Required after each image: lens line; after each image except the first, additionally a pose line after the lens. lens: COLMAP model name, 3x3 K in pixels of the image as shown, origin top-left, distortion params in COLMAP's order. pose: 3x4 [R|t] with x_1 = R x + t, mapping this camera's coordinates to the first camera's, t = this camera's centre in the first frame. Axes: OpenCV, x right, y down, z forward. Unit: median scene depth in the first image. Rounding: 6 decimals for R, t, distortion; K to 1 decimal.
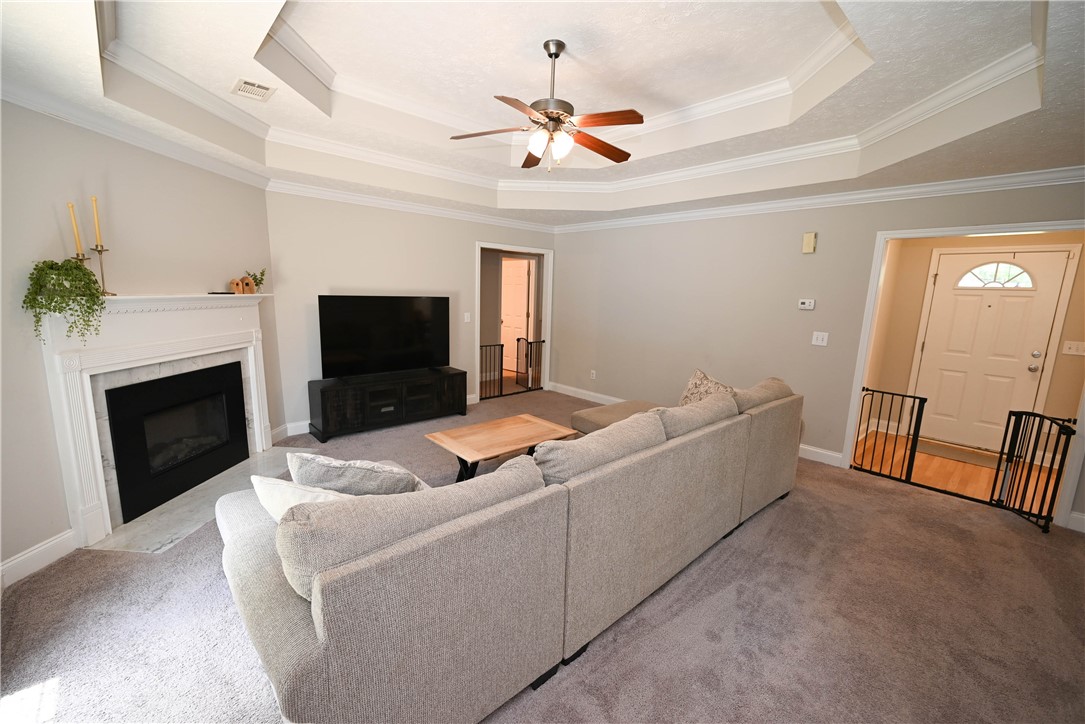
lens RADIAL K [[440.7, 0, 542.7], [0, 440.7, 364.9], [0, 0, 1]] dist [0.001527, -0.000184]
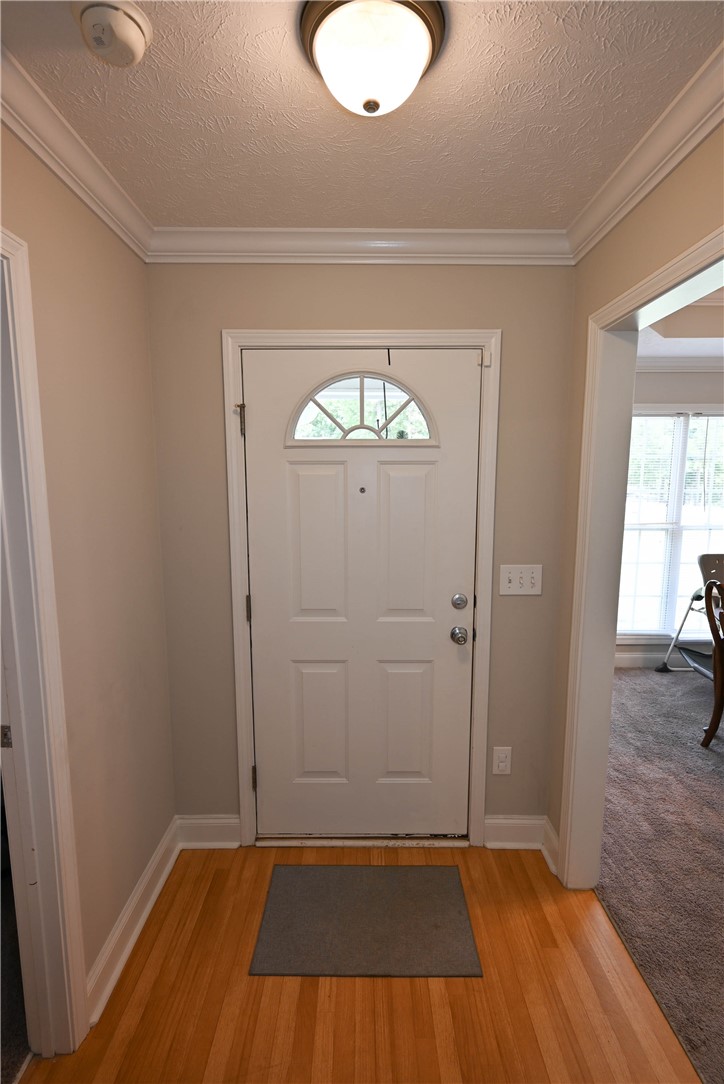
lens RADIAL K [[499.0, 0, 361.4], [0, 499.0, 540.8], [0, 0, 1]] dist [-0.004421, -0.000238]
pose [[0.668011, -0.128789, 0.732922, 0.698559], [0.151128, 0.987864, 0.035844, -0.106583], [-0.728644, 0.086821, 0.679367, 0.720185]]
